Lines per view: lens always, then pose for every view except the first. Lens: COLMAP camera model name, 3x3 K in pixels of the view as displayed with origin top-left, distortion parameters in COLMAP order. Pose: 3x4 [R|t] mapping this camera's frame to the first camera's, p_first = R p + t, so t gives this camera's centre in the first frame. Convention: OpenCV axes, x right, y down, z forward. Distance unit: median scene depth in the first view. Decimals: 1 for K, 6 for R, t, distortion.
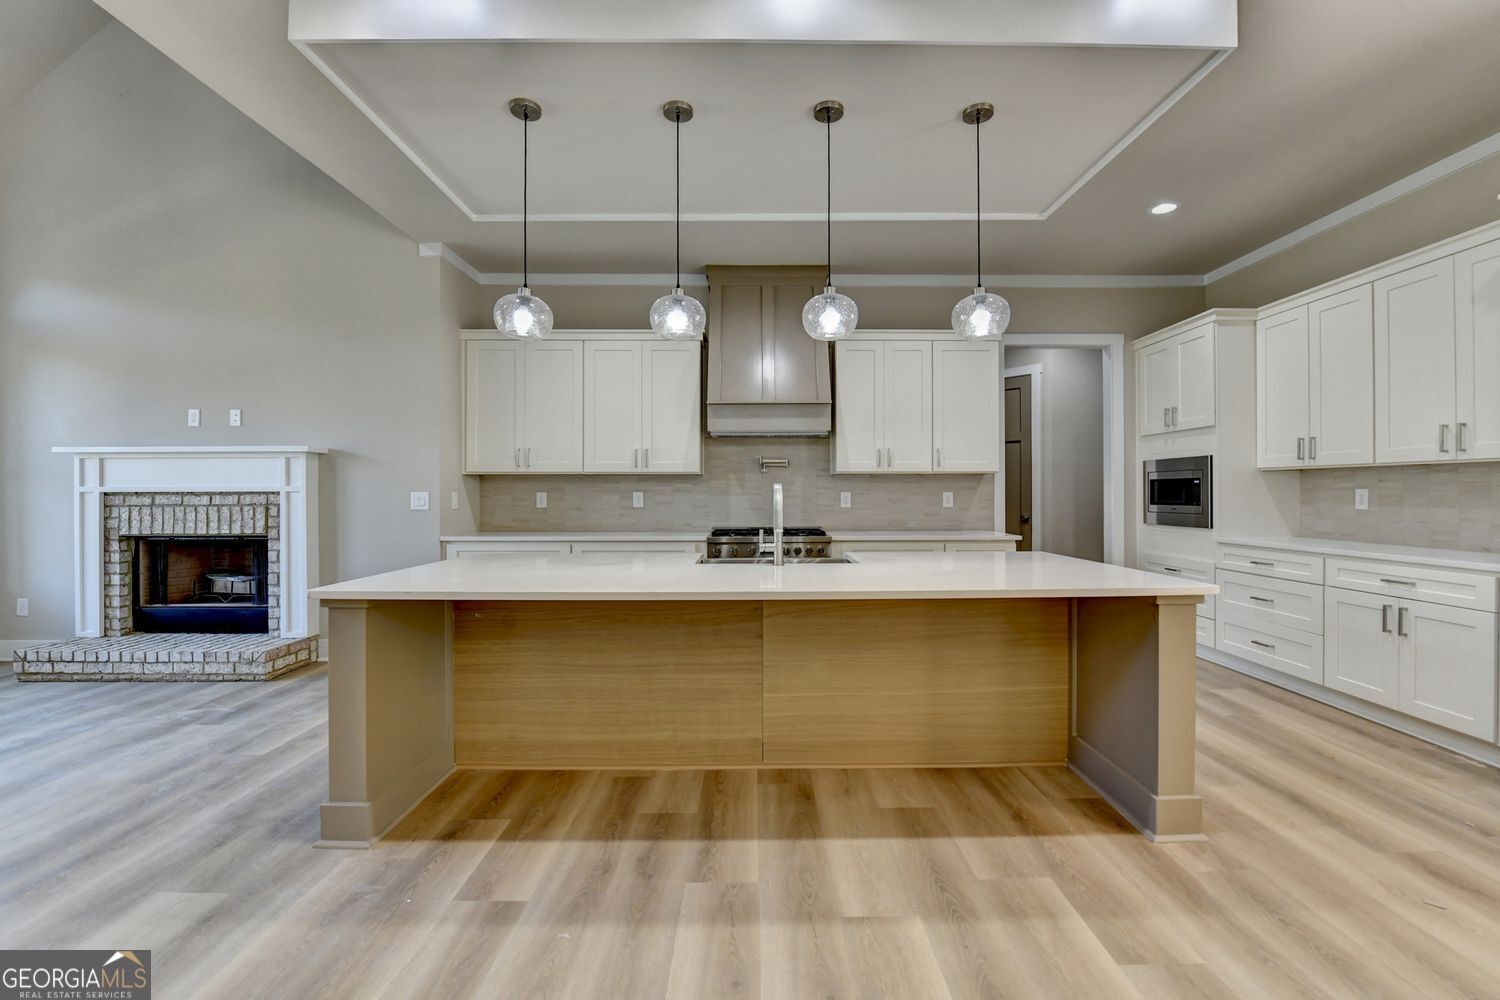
lens RADIAL K [[613.1, 0, 771.1], [0, 613.1, 494.9], [0, 0, 1]] dist [-0.014860, -0.002756]
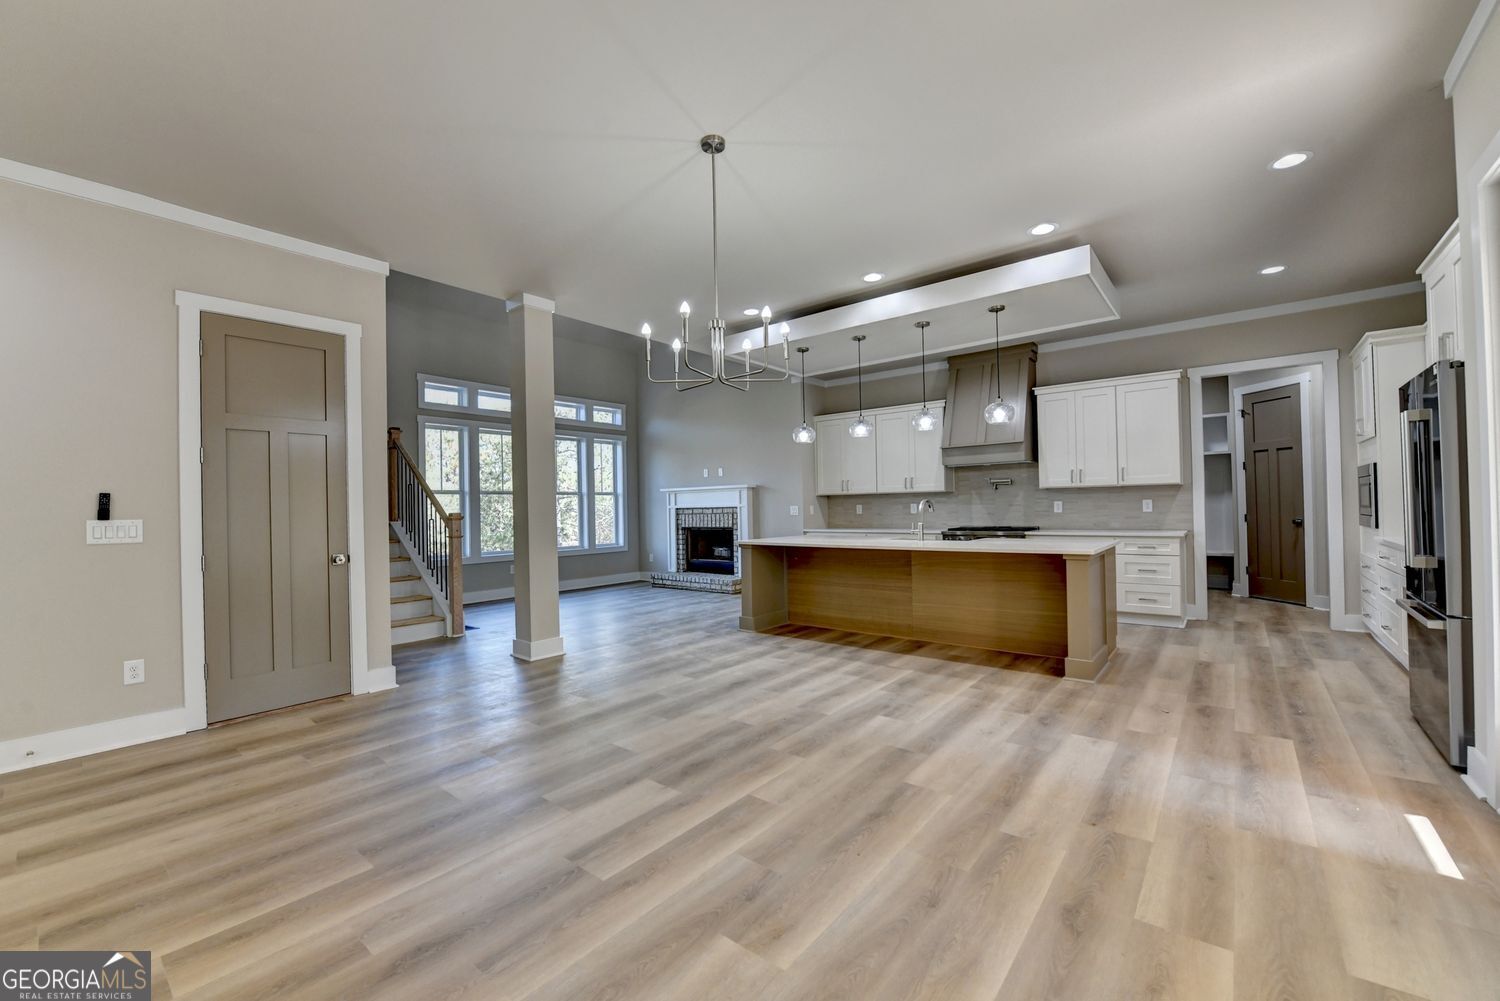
lens RADIAL K [[613.1, 0, 733.2], [0, 613.1, 502.1], [0, 0, 1]] dist [-0.014860, -0.002756]
pose [[0.750943, -0.018187, -0.660117, 0.564709], [0.015669, 0.999830, -0.009722, -0.000912], [0.660181, -0.003042, 0.751100, -0.586493]]
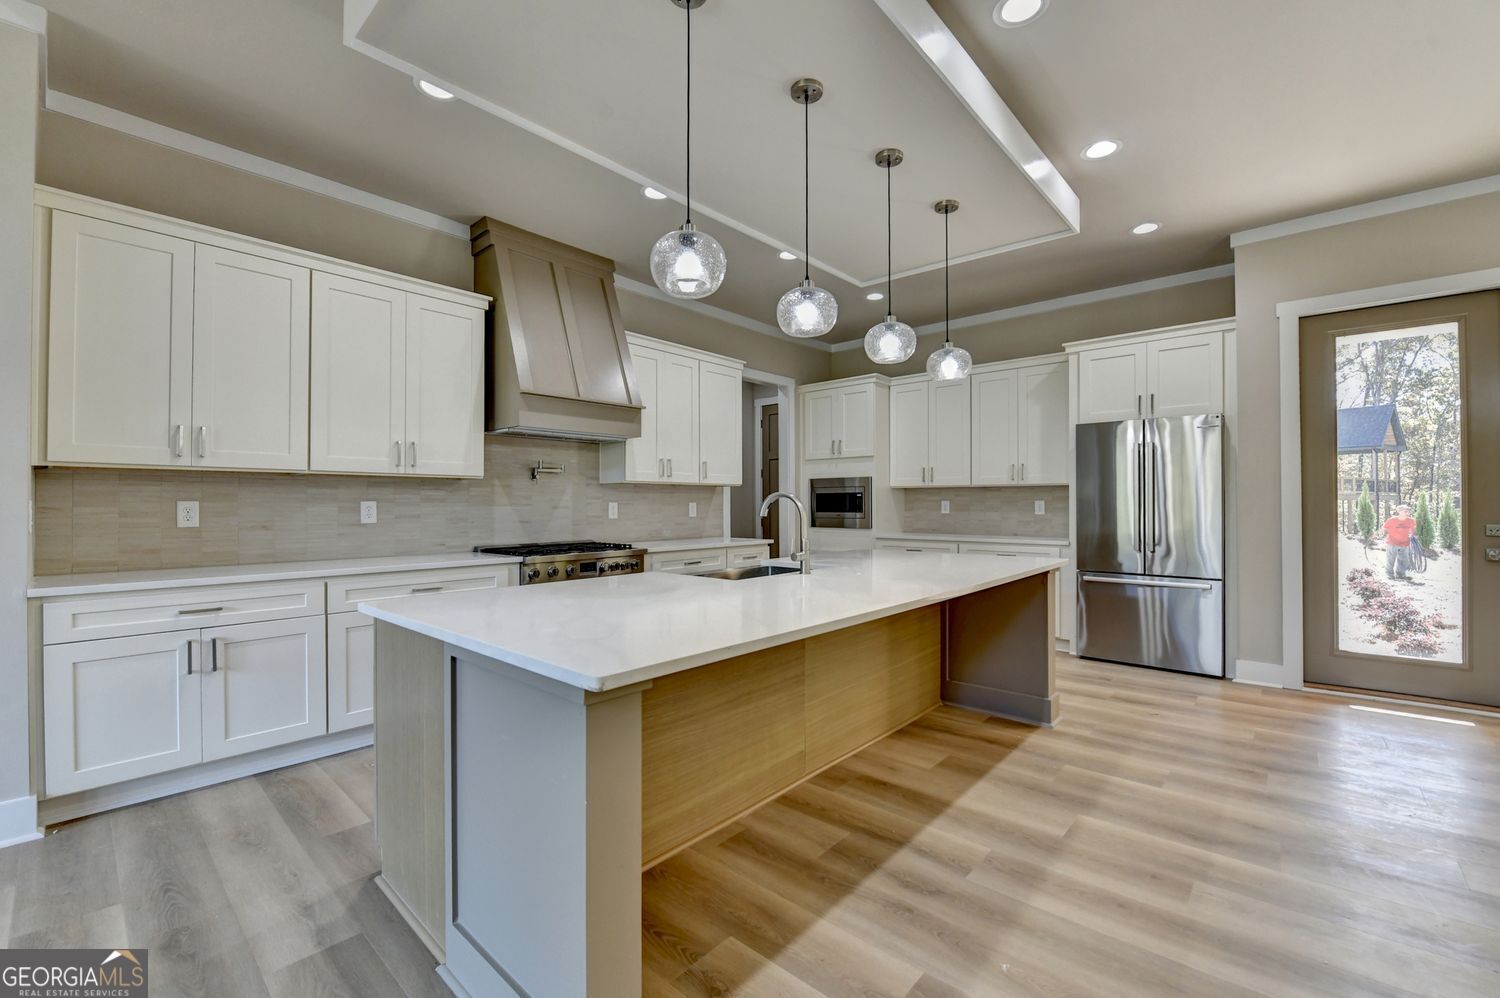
lens RADIAL K [[610.8, 0, 738.7], [0, 610.8, 500.3], [0, 0, 1]] dist [-0.016617, -0.001207]
pose [[0.686893, 0.005028, 0.726741, -0.510879], [0.002613, 0.999953, -0.009388, 0.001965], [-0.726754, 0.008348, 0.686847, 0.251526]]
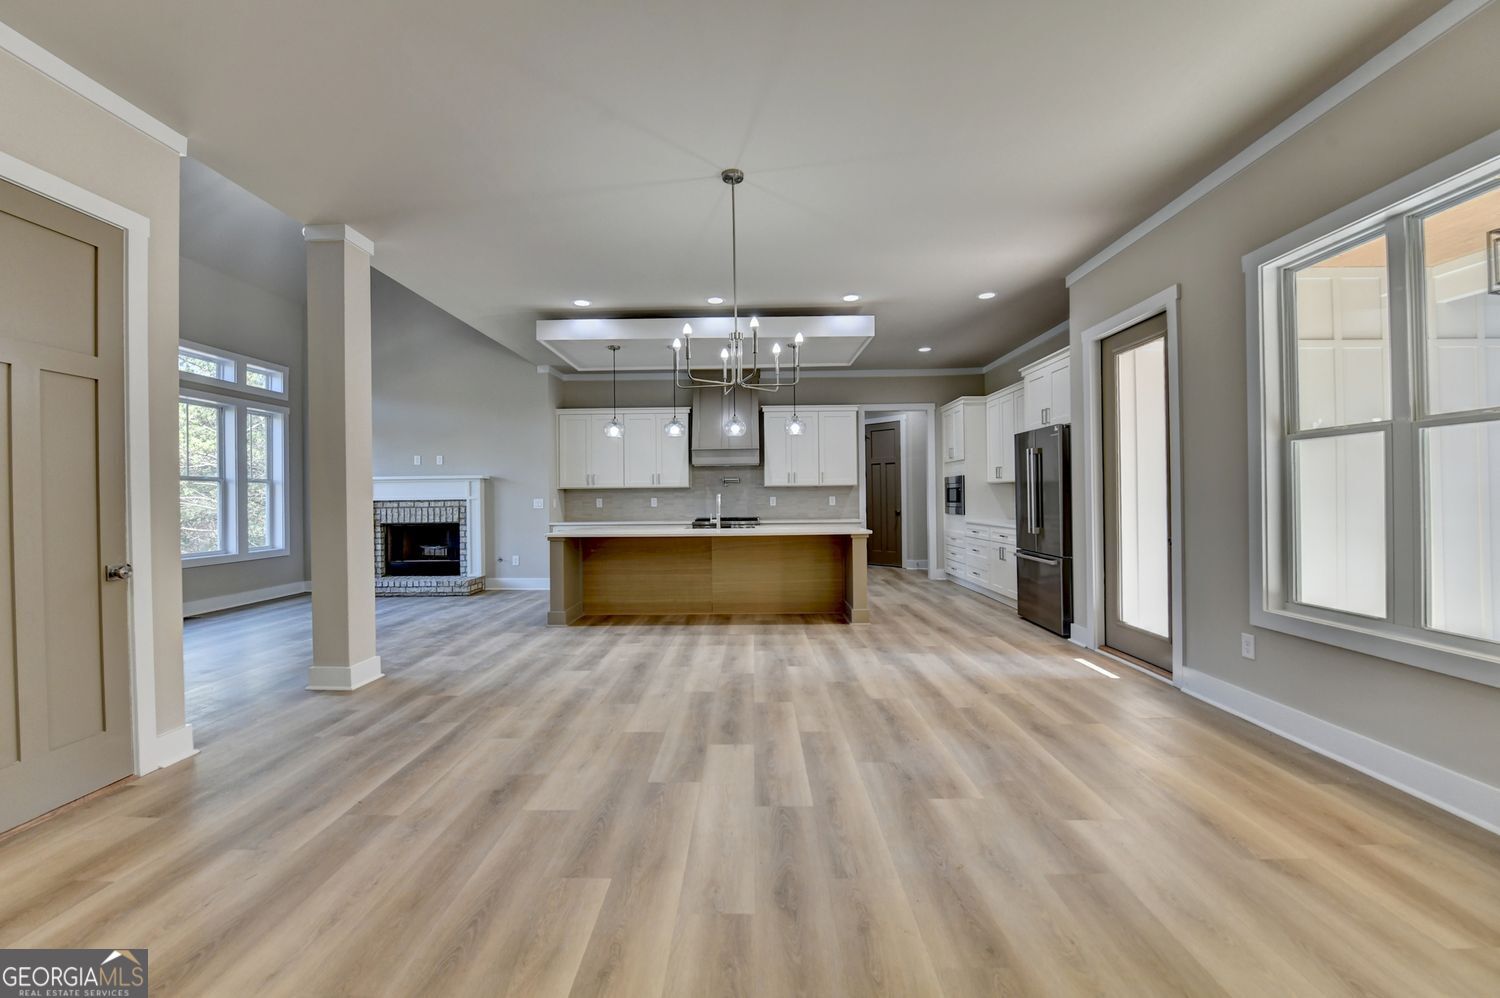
lens RADIAL K [[610.8, 0, 751.2], [0, 610.8, 498.9], [0, 0, 1]] dist [-0.016617, -0.001207]
pose [[0.999378, -0.008587, -0.034214, 0.140907], [0.008586, 0.999963, -0.000164, 0.000759], [0.034214, -0.000130, 0.999415, -0.862151]]
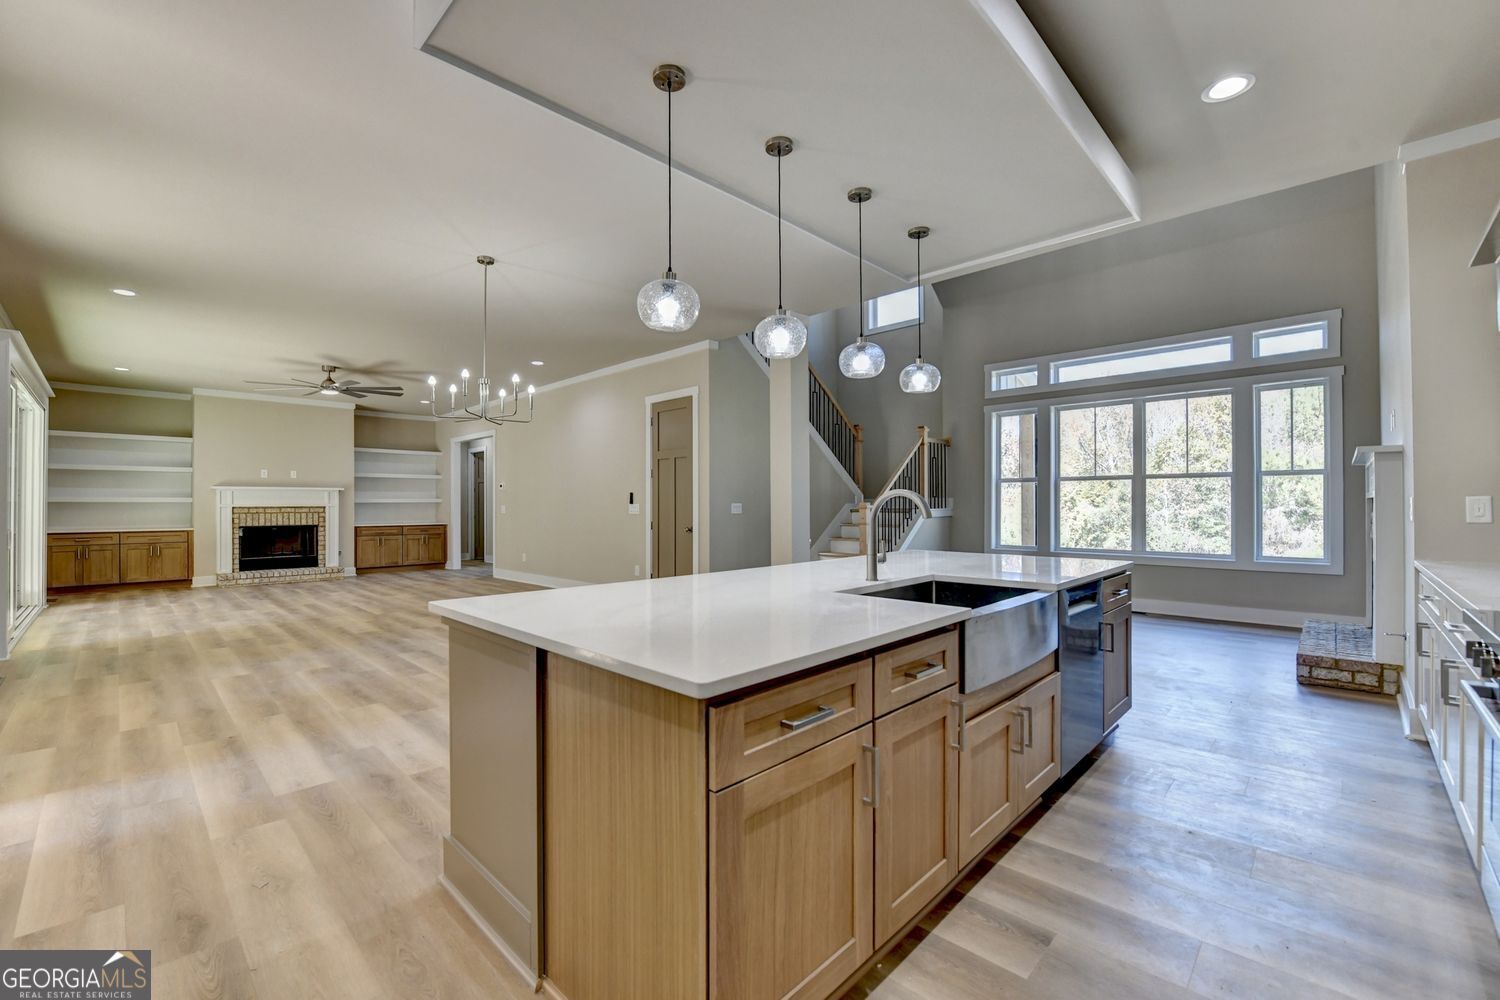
lens RADIAL K [[613.1, 0, 734.8], [0, 613.1, 500.9], [0, 0, 1]] dist [-0.014860, -0.002756]
pose [[-0.720782, 0.000972, -0.693161, 0.512674], [0.004503, 0.999984, -0.003280, -0.000380], [0.693147, -0.005485, -0.720776, 0.974831]]
